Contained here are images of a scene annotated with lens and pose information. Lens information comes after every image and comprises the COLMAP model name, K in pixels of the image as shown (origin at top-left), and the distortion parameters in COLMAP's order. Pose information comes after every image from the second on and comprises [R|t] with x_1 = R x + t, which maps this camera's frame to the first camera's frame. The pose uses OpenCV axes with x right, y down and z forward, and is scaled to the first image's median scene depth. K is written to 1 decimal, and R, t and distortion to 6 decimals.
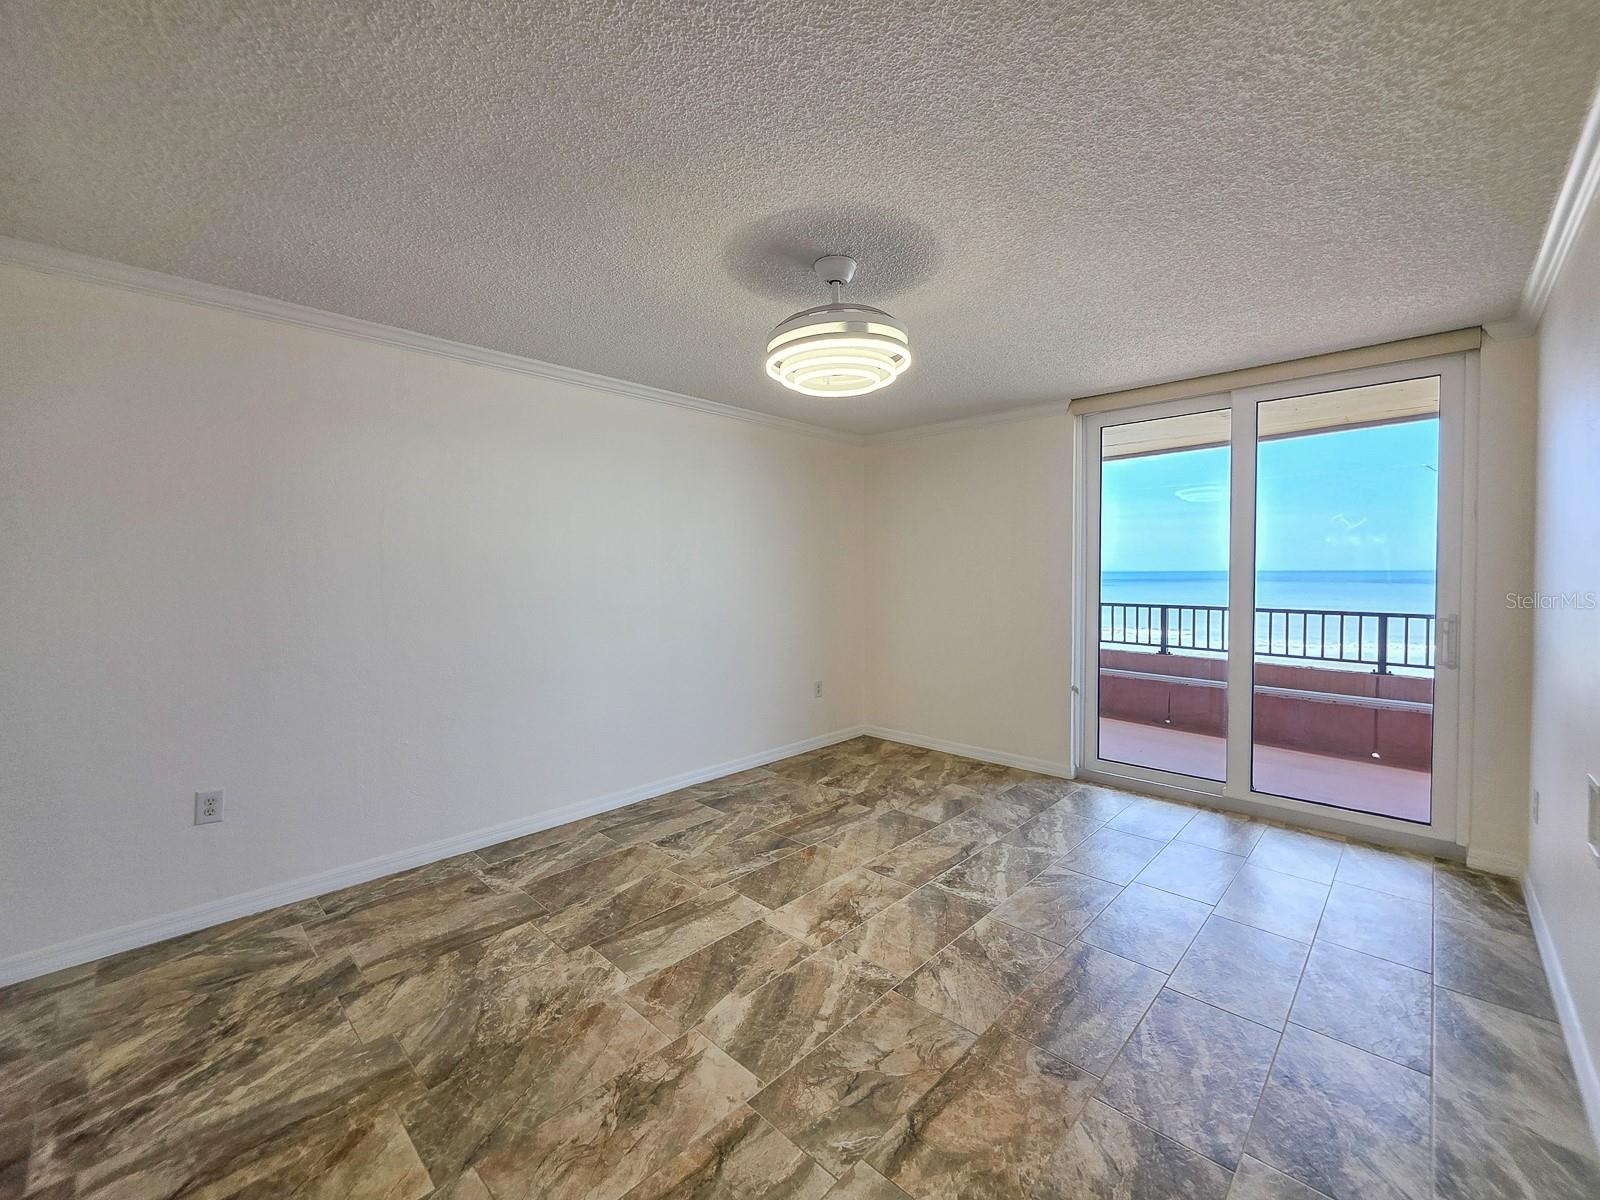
lens RADIAL K [[657.1, 0, 782.0], [0, 657.1, 581.8], [0, 0, 1]] dist [0.001500, -0.001300]
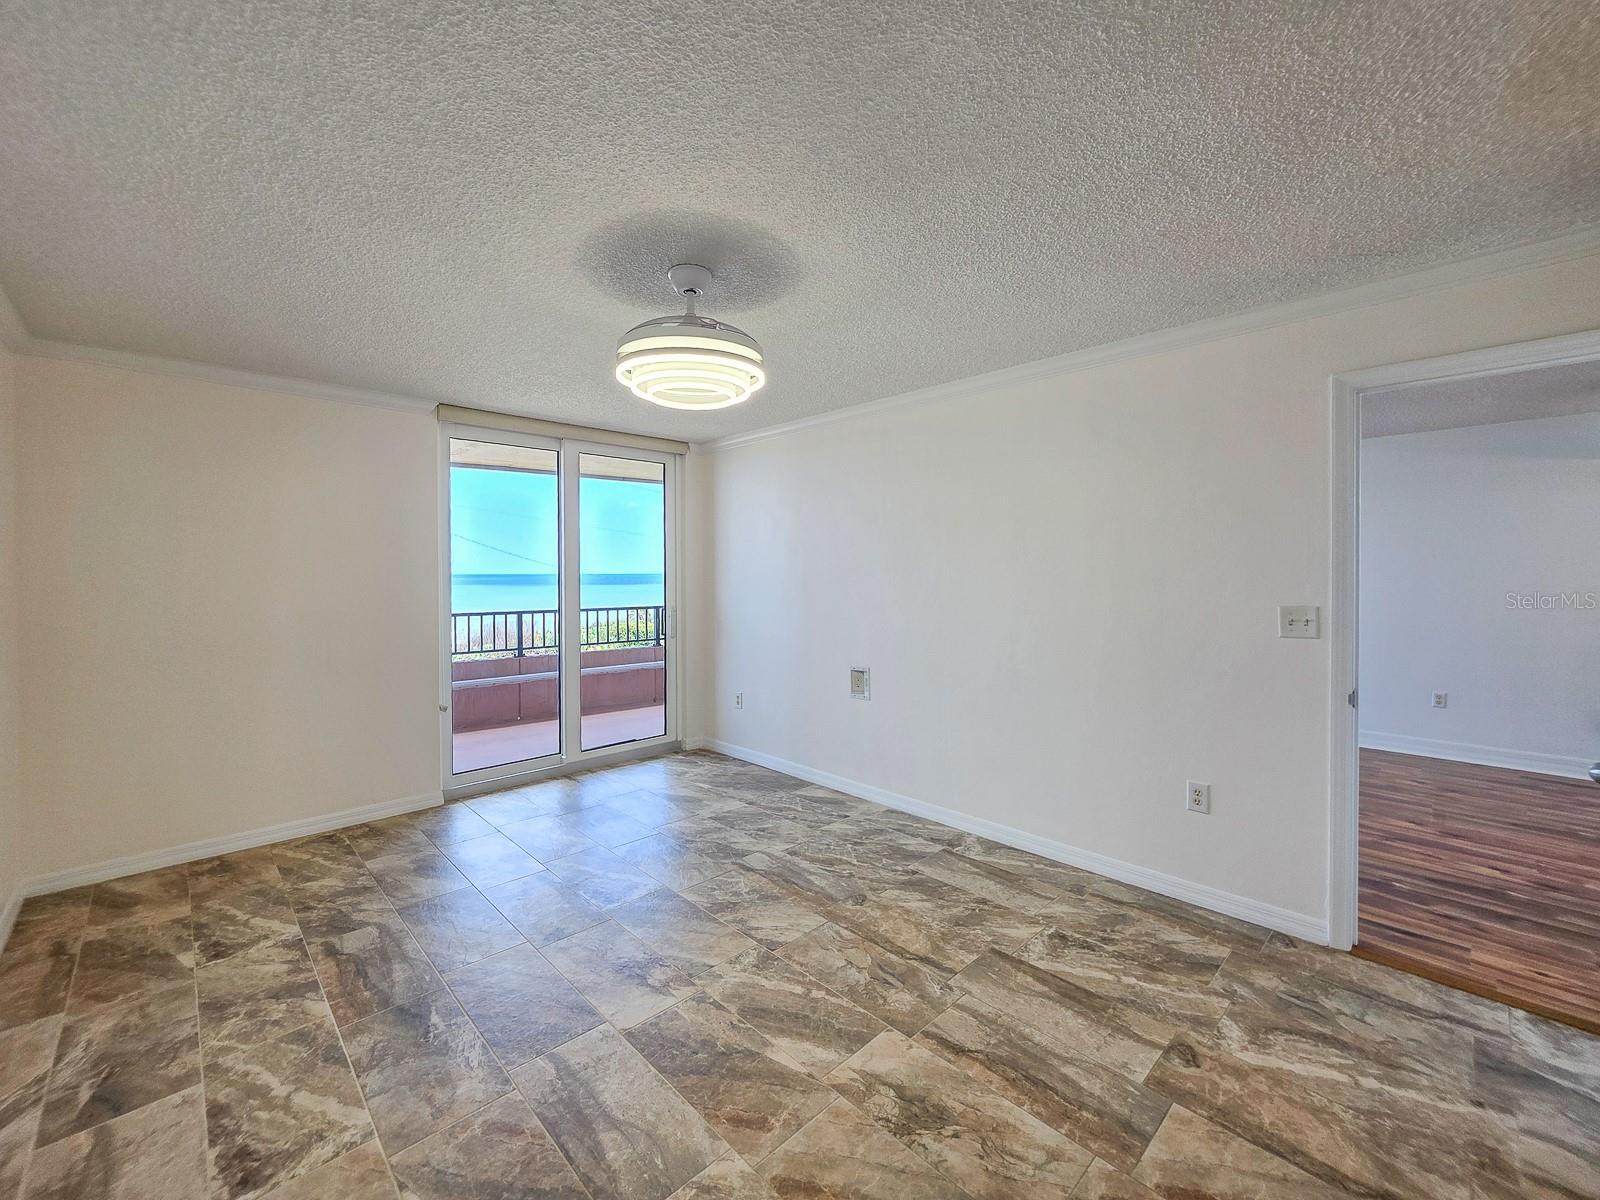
lens RADIAL K [[657.1, 0, 803.4], [0, 657.1, 602.5], [0, 0, 1]] dist [0.001500, -0.001300]
pose [[0.024360, -0.044498, 0.998712, -0.821800], [0.020288, 0.998825, 0.044008, -0.034701], [-0.999497, 0.019190, 0.025234, 0.779316]]
